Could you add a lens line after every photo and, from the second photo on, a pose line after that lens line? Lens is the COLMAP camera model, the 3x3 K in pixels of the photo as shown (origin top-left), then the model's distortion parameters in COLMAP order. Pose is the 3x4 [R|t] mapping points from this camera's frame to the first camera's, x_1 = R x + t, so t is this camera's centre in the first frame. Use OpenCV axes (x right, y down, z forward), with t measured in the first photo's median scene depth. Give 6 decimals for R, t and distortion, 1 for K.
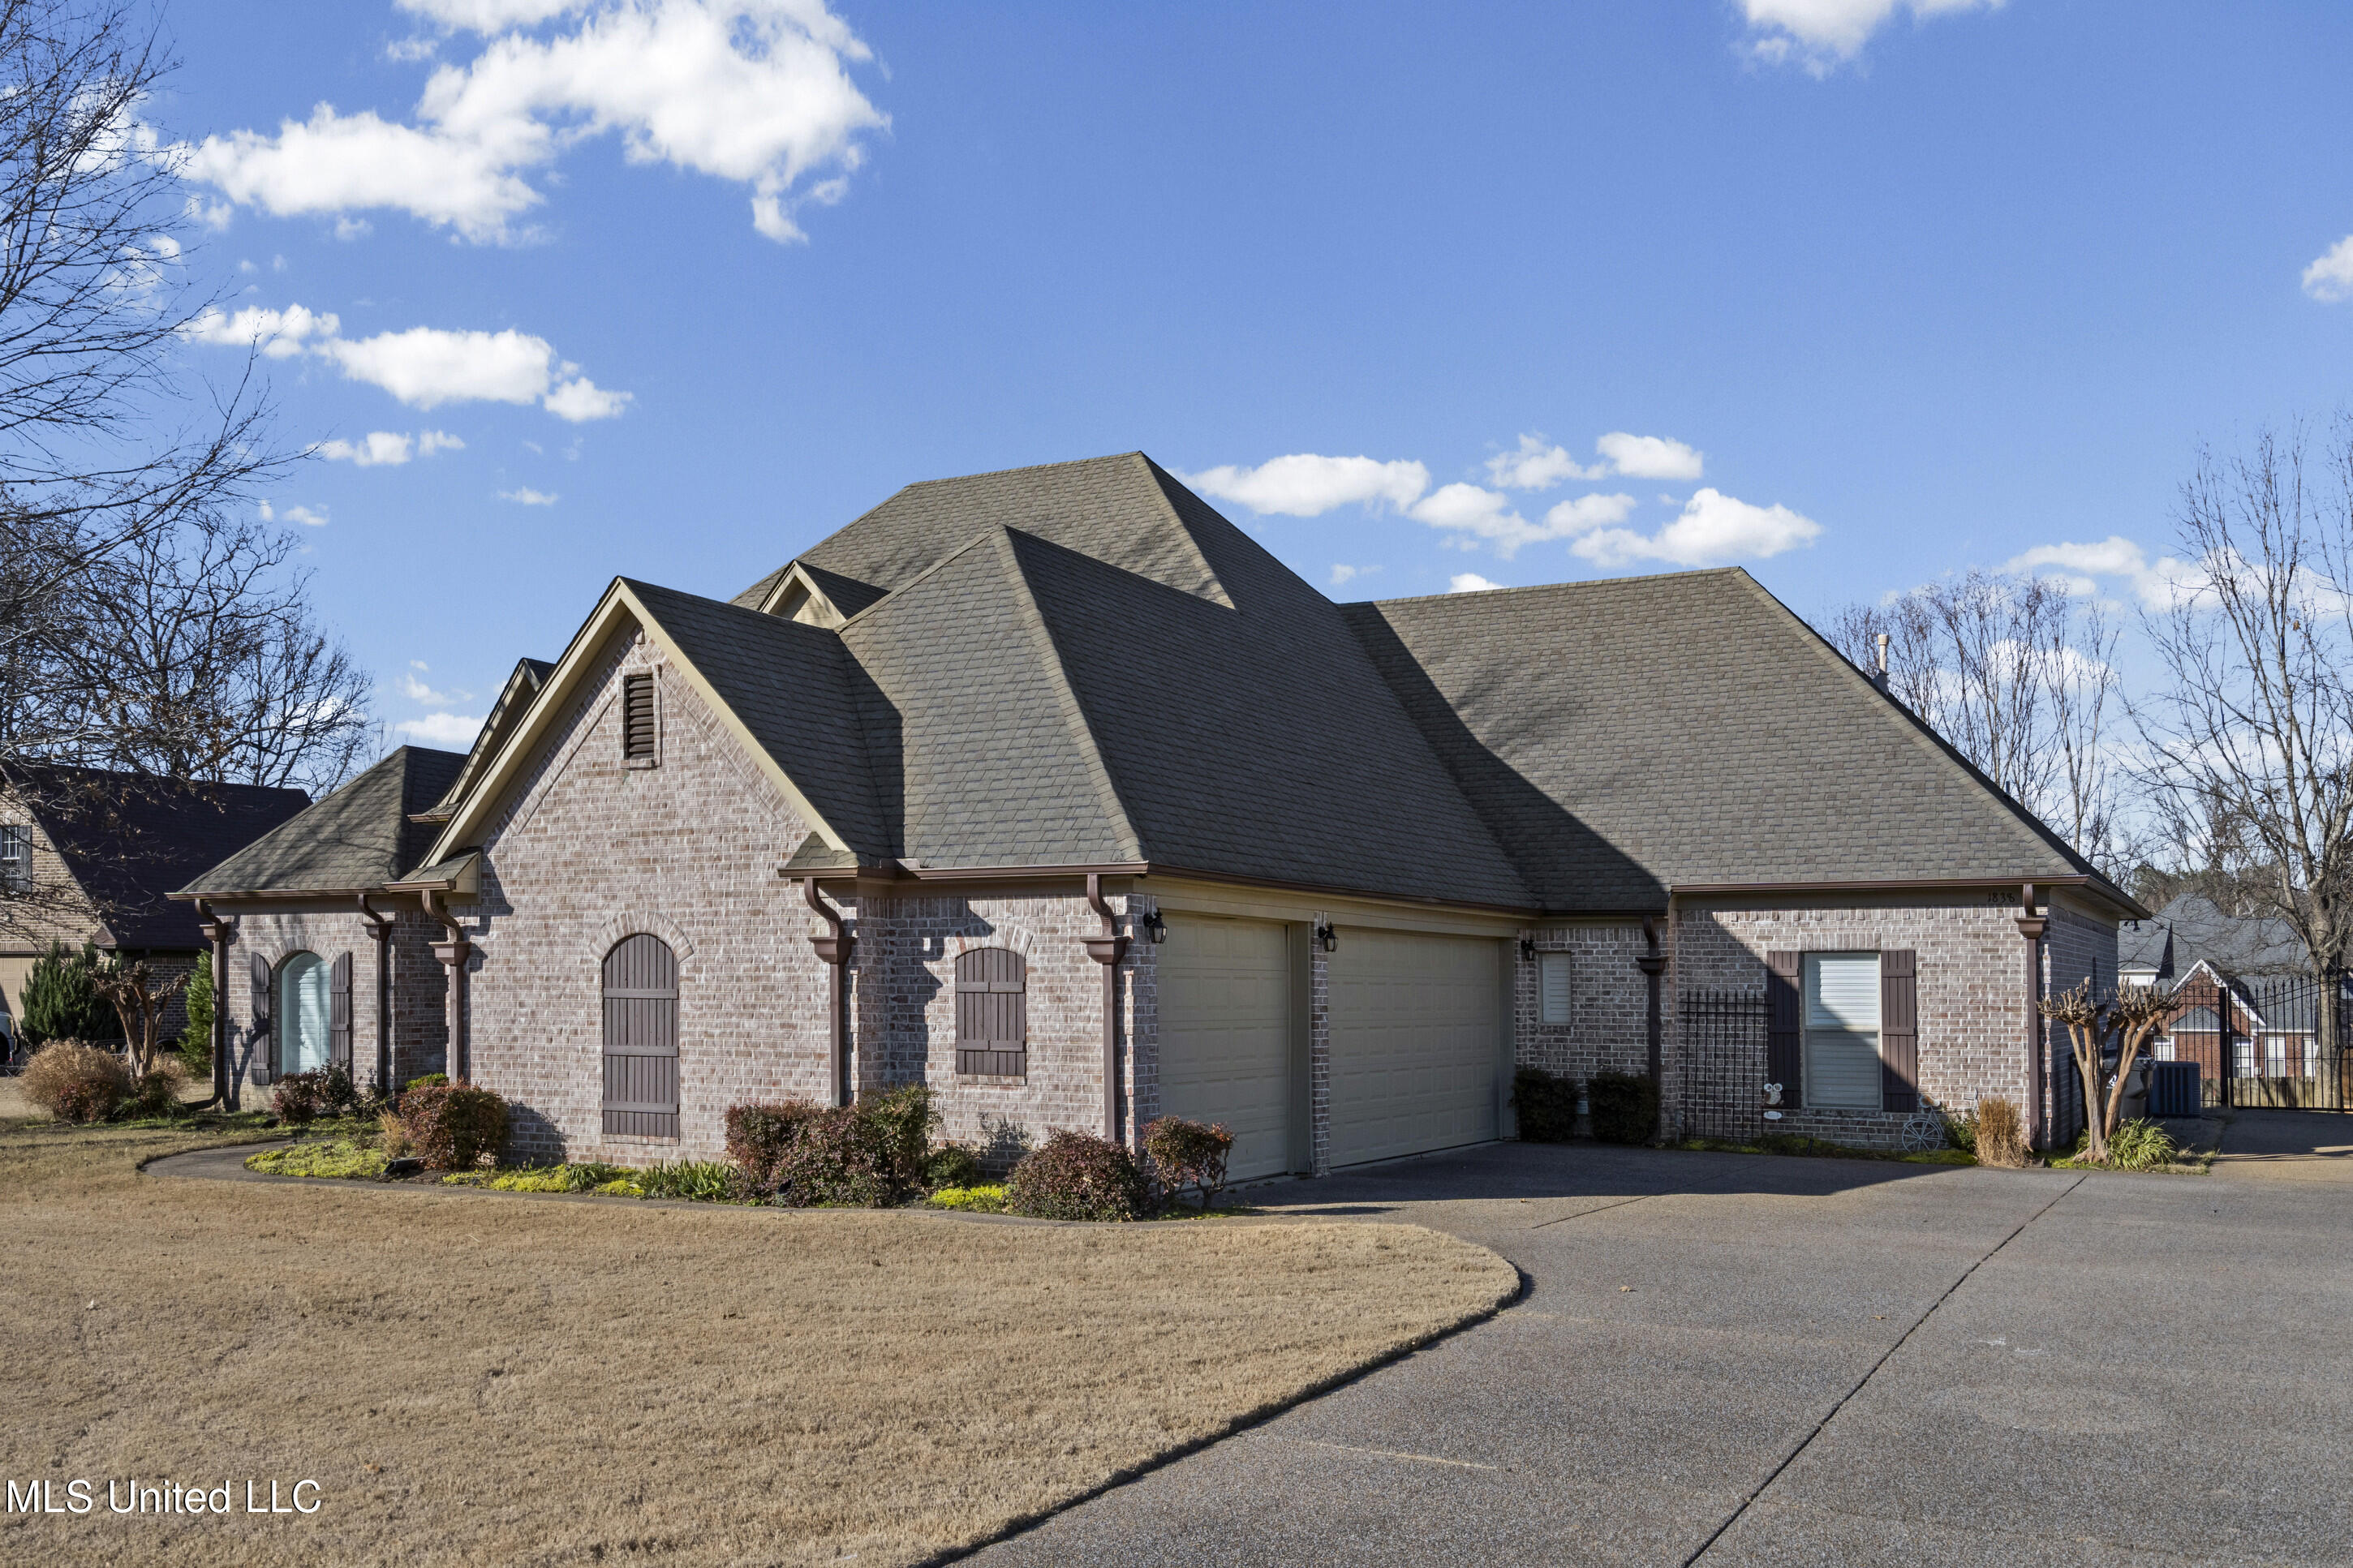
lens RADIAL K [[2138.7, 0, 1176.5], [0, 2138.7, 832.3], [0, 0, 1]] dist [-0.007766, 0.002254]
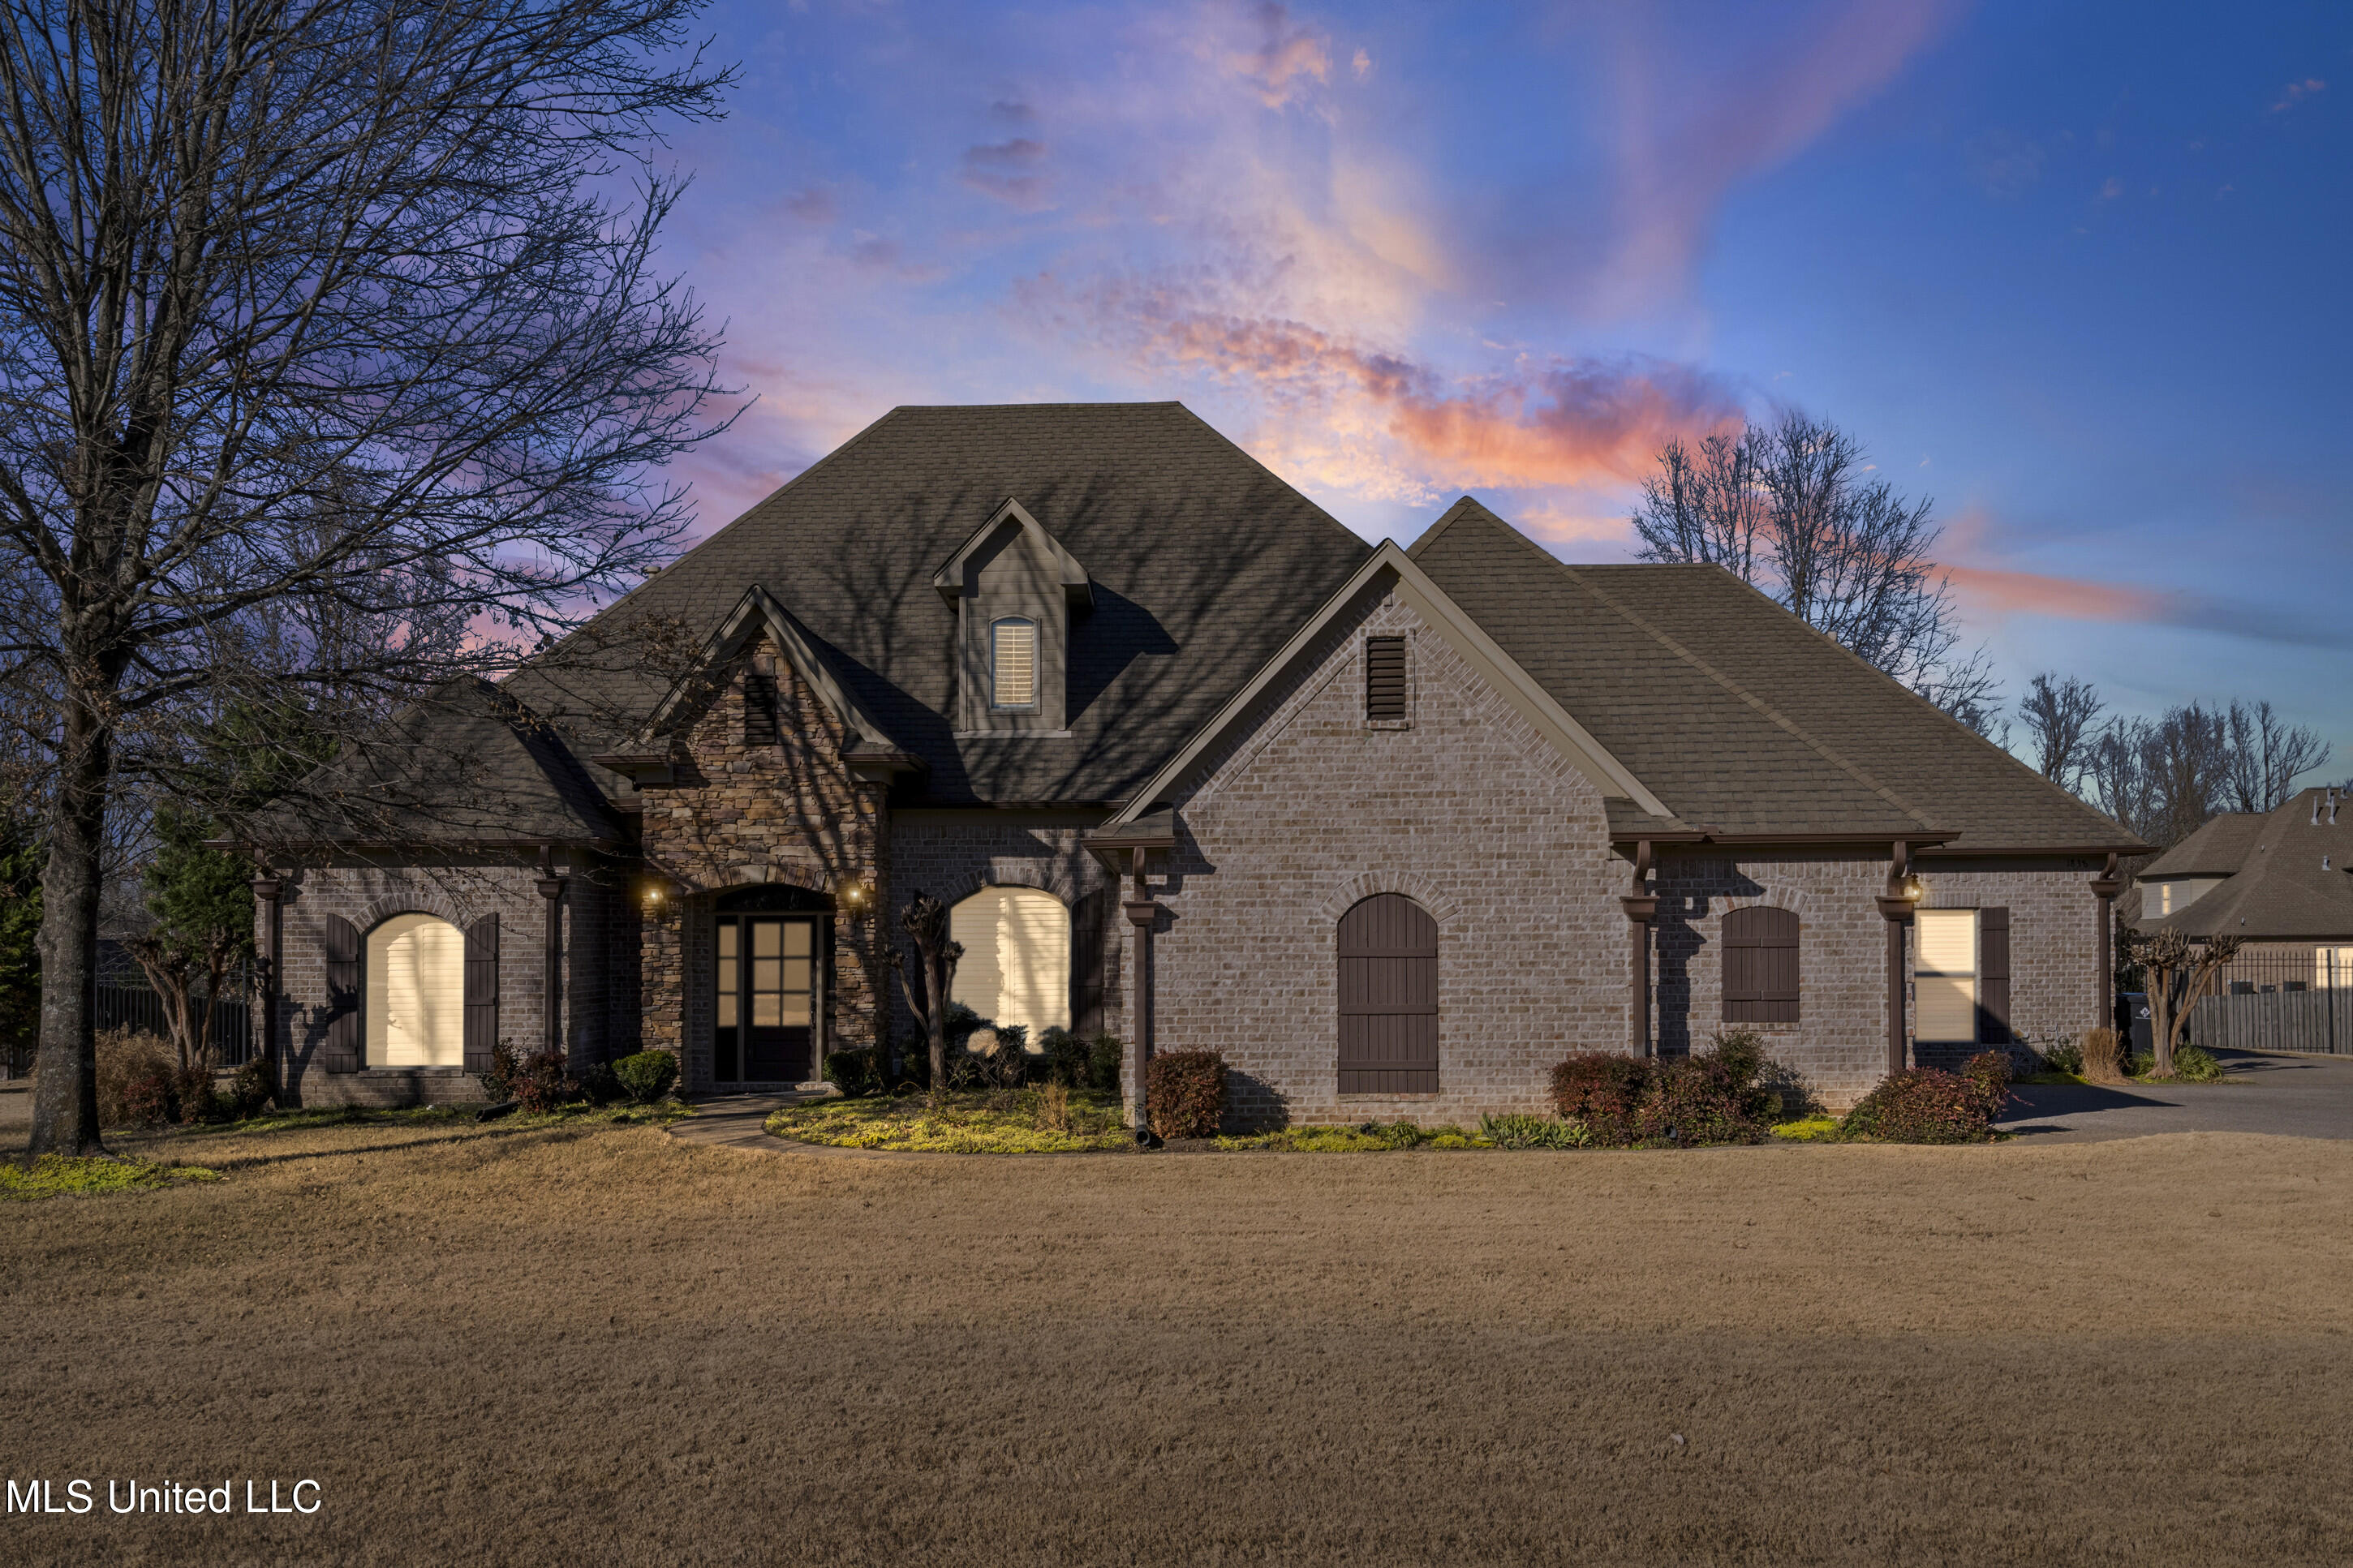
lens RADIAL K [[2350.3, 0, 1176.5], [0, 2350.3, 784.0], [0, 0, 1]] dist [-0.018625, -0.001863]
pose [[0.894573, 0.021237, 0.446417, -0.835147], [-0.022128, 0.999750, -0.003218, 0.001429], [-0.446374, -0.006999, 0.894819, 0.052723]]
